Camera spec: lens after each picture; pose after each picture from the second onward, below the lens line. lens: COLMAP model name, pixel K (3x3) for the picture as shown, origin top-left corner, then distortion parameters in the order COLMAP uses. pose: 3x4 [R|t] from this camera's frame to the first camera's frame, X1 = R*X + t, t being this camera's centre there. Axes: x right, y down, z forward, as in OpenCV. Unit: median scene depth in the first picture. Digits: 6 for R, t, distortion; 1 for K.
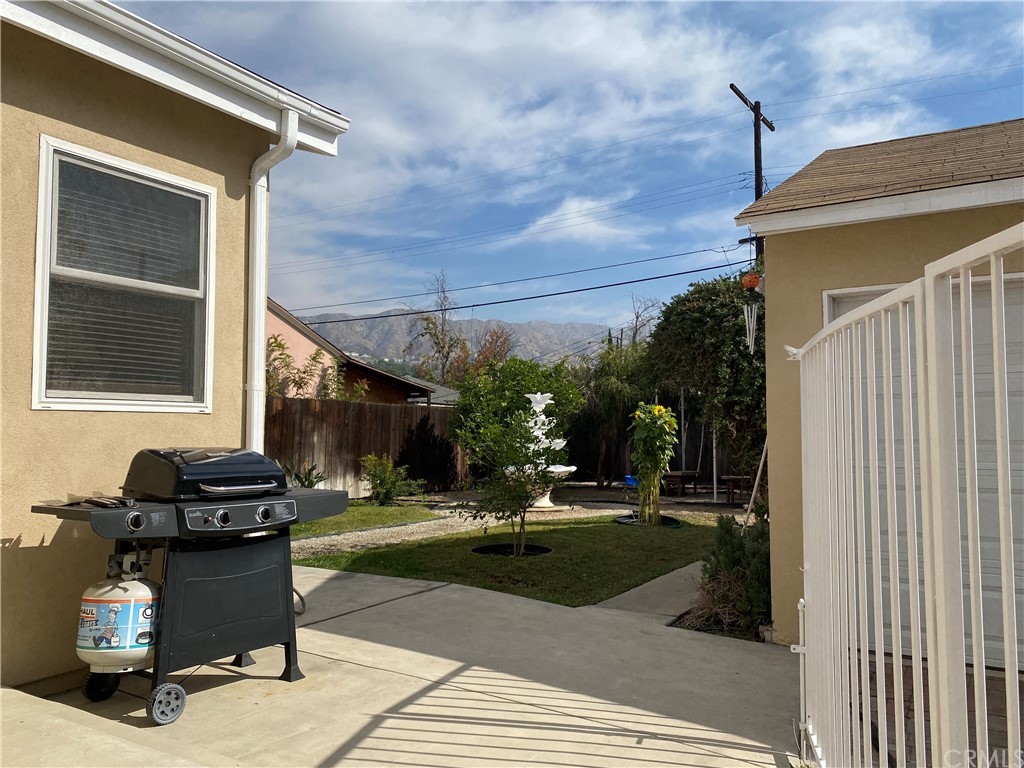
lens RADIAL K [[779.9, 0, 512.3], [0, 779.9, 388.9], [0, 0, 1]] dist [0.003862, 0.011109]
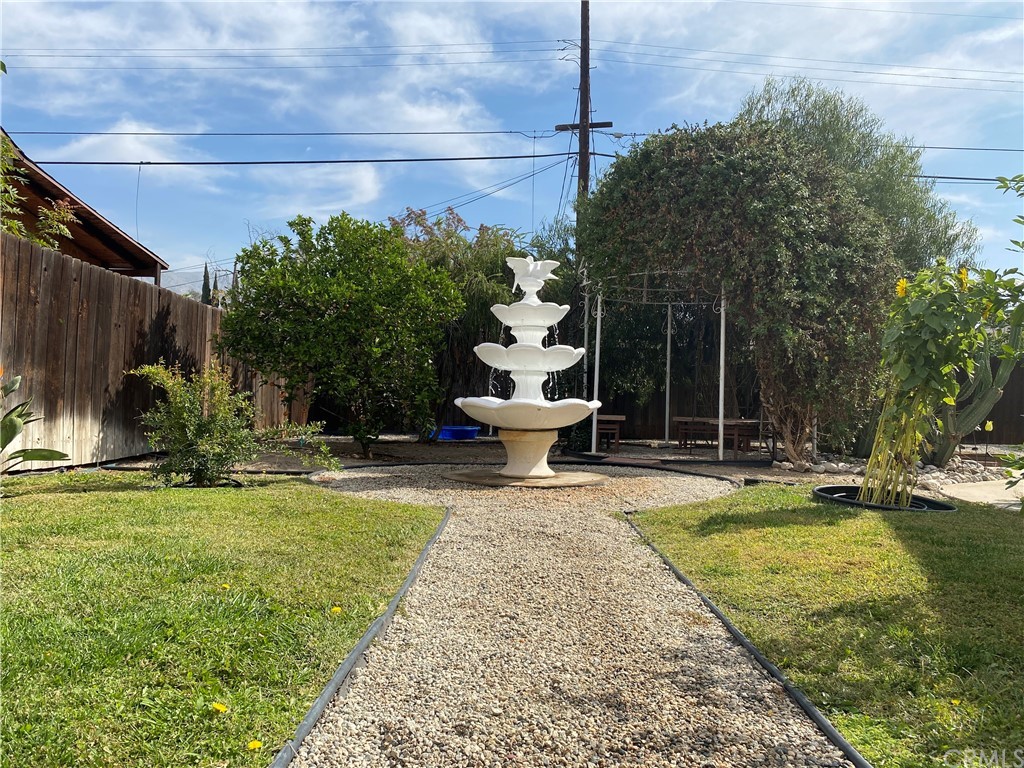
lens RADIAL K [[775.8, 0, 512.4], [0, 775.8, 354.4], [0, 0, 1]] dist [0.005192, 0.001970]
pose [[0.847533, 0.048104, 0.528559, -0.236095], [-0.052164, 0.998612, -0.007240, 0.071922], [-0.528173, -0.021435, 0.848866, 0.548849]]
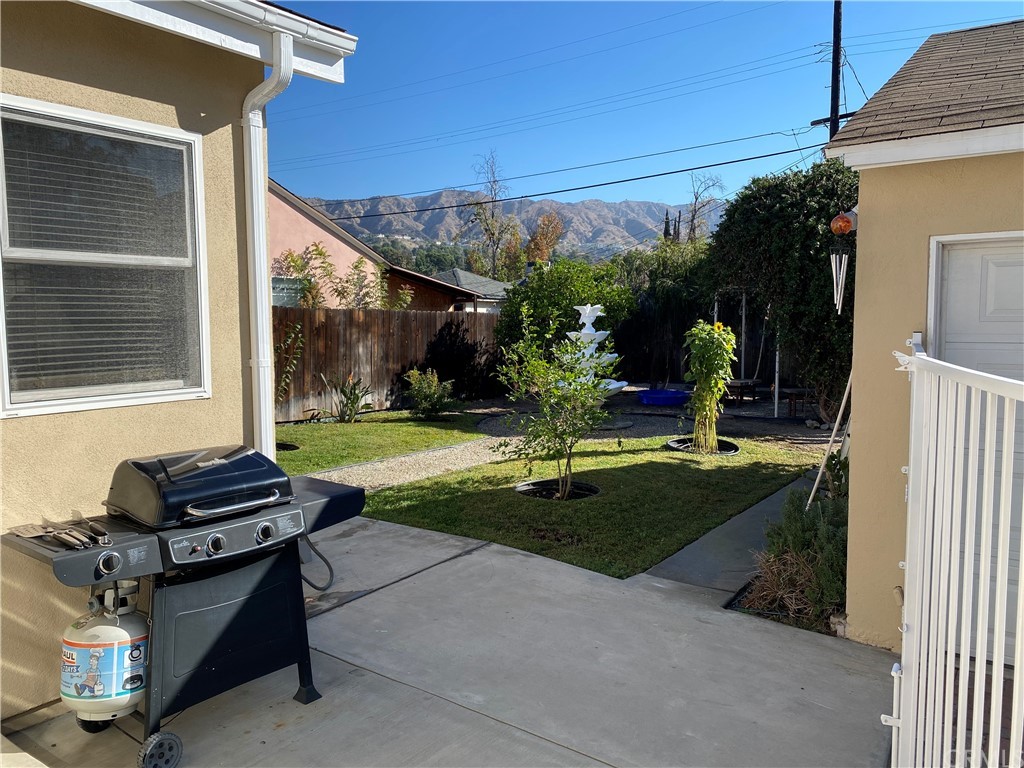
lens RADIAL K [[777.4, 0, 507.2], [0, 777.4, 387.2], [0, 0, 1]] dist [0.068848, -0.111803]
pose [[0.997314, 0.001416, -0.073231, 0.004080], [0.008928, 0.990008, 0.140728, -0.027377], [0.072698, -0.141004, 0.987336, 0.039168]]
